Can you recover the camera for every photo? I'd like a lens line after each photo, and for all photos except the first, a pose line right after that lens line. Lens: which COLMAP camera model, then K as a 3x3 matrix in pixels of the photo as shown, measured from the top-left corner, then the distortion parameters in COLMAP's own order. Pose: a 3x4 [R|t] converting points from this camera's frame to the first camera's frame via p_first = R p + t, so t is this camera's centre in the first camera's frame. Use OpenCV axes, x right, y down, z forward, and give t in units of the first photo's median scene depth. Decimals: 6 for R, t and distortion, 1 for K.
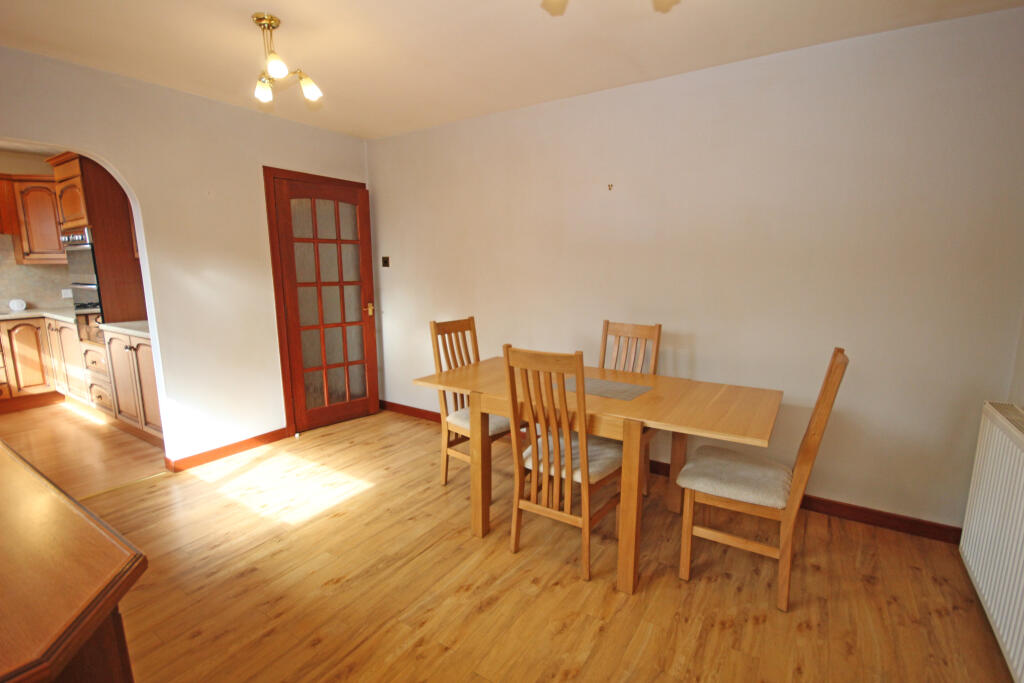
lens RADIAL K [[469.7, 0, 514.4], [0, 469.7, 342.8], [0, 0, 1]] dist [-0.001791, -0.000326]
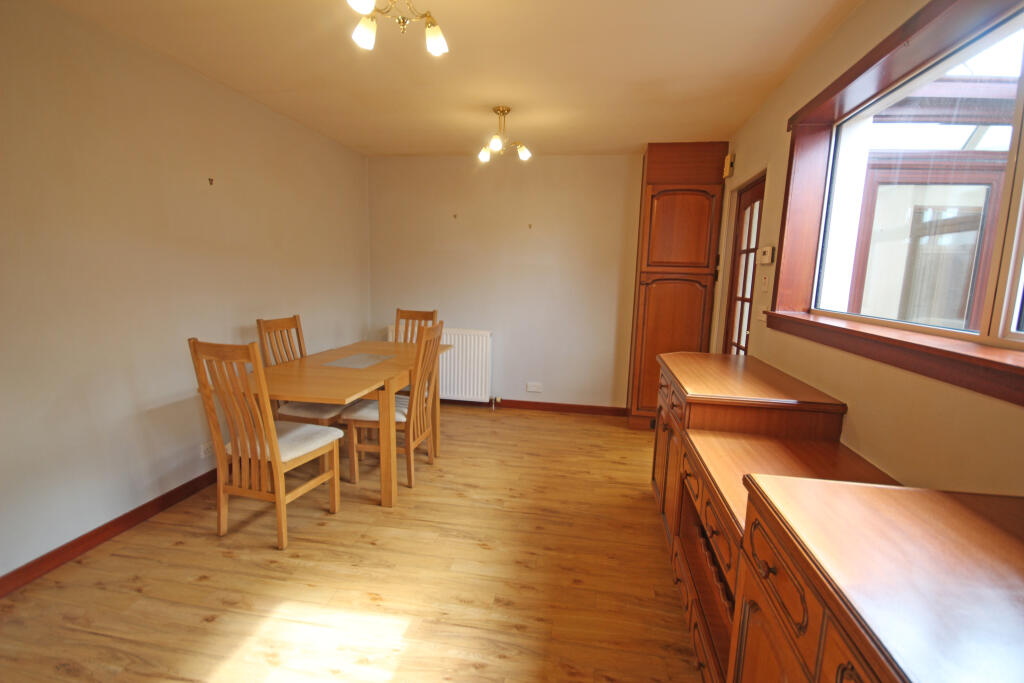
lens RADIAL K [[469.7, 0, 522.6], [0, 469.7, 343.3], [0, 0, 1]] dist [-0.001791, -0.000326]
pose [[-0.399585, -0.150833, 0.904202, -1.303721], [0.119880, 0.969302, 0.214669, -0.199528], [-0.908824, 0.194174, -0.369237, 1.166792]]
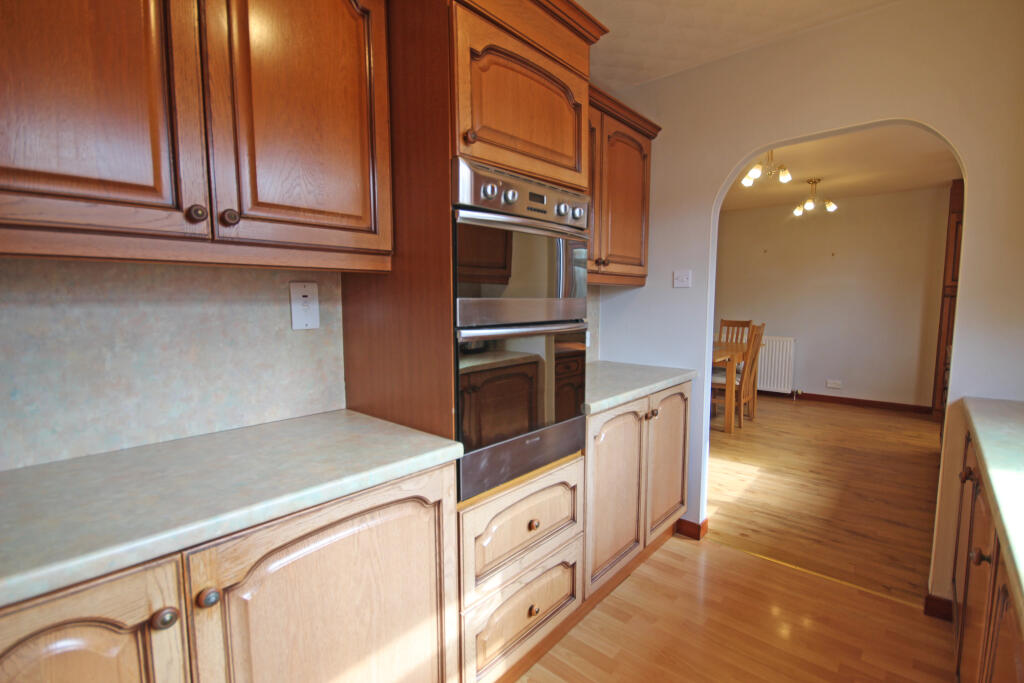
lens RADIAL K [[469.7, 0, 512.2], [0, 469.7, 351.0], [0, 0, 1]] dist [-0.001791, -0.000326]
pose [[0.155109, -0.112463, 0.981475, -2.241743], [0.171951, 0.981407, 0.085281, -0.251085], [-0.972818, 0.155538, 0.171563, 1.634365]]
